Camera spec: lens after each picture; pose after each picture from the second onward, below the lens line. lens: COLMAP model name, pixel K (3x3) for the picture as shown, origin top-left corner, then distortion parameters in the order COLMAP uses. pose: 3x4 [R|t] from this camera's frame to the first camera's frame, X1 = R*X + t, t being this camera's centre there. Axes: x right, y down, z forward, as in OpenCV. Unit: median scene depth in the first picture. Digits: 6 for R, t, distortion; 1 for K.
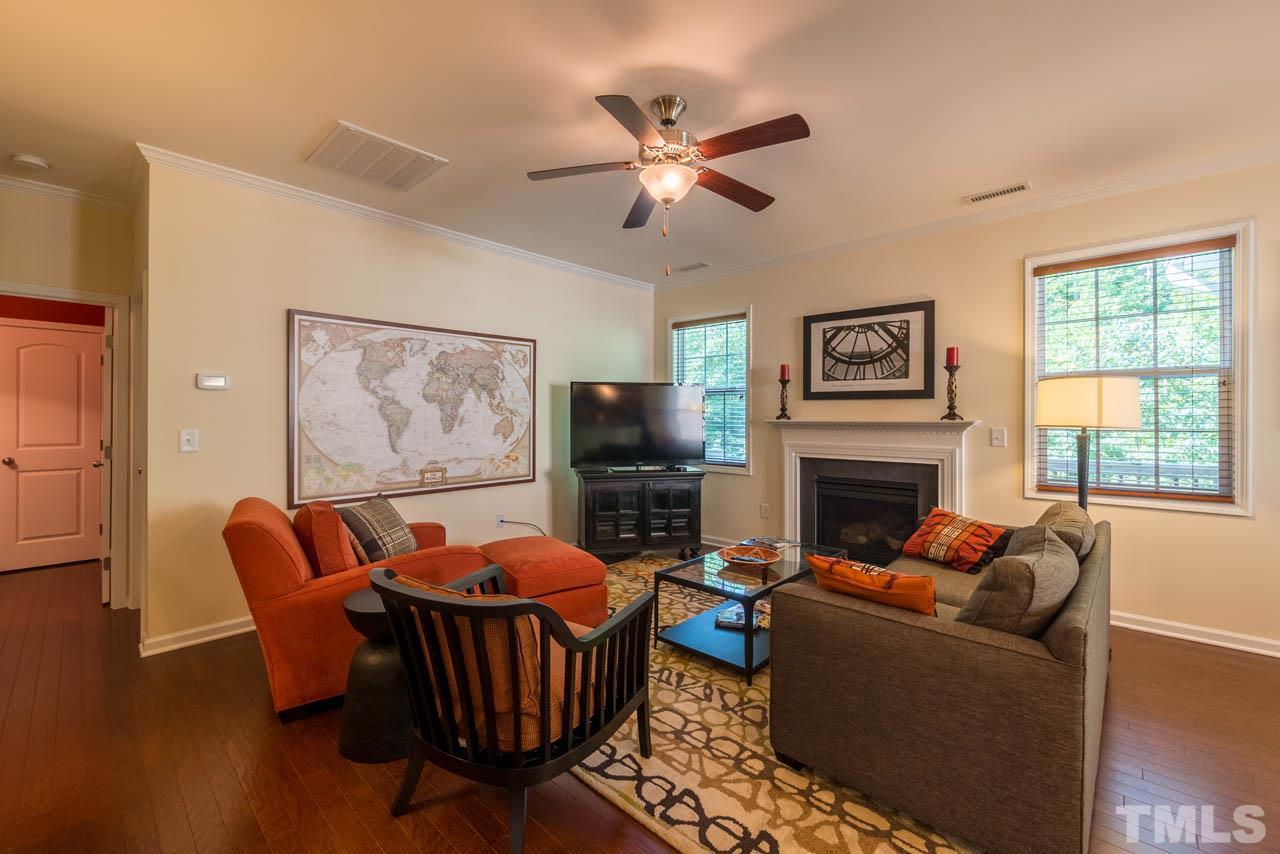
lens RADIAL K [[533.0, 0, 636.1], [0, 533.0, 417.0], [0, 0, 1]] dist [-0.000622, 0.000005]
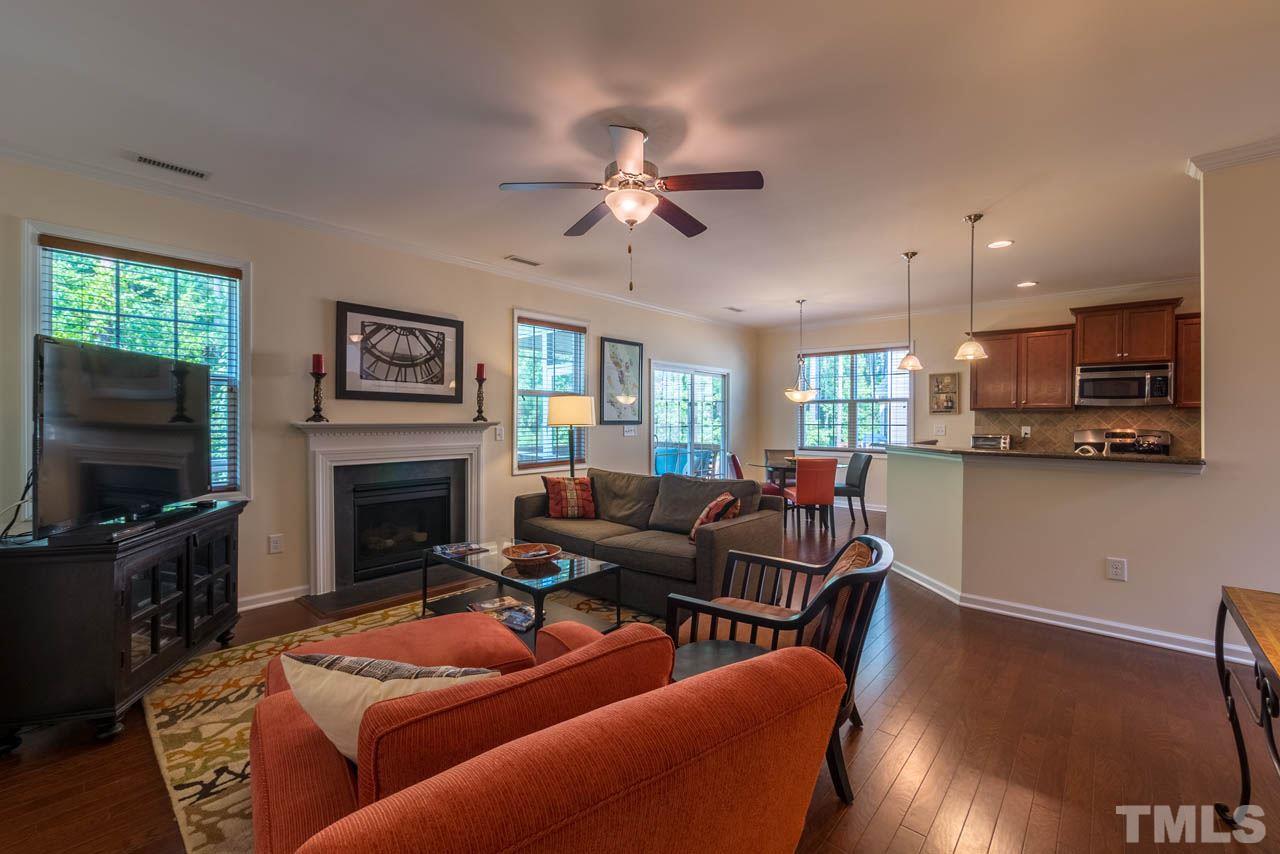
lens RADIAL K [[533.0, 0, 636.1], [0, 533.0, 417.0], [0, 0, 1]] dist [-0.000622, 0.000005]
pose [[-0.022104, 0.002547, 0.999752, -0.620751], [-0.001058, 0.999996, -0.002571, -0.001254], [-0.999755, -0.001115, -0.022101, 0.607303]]
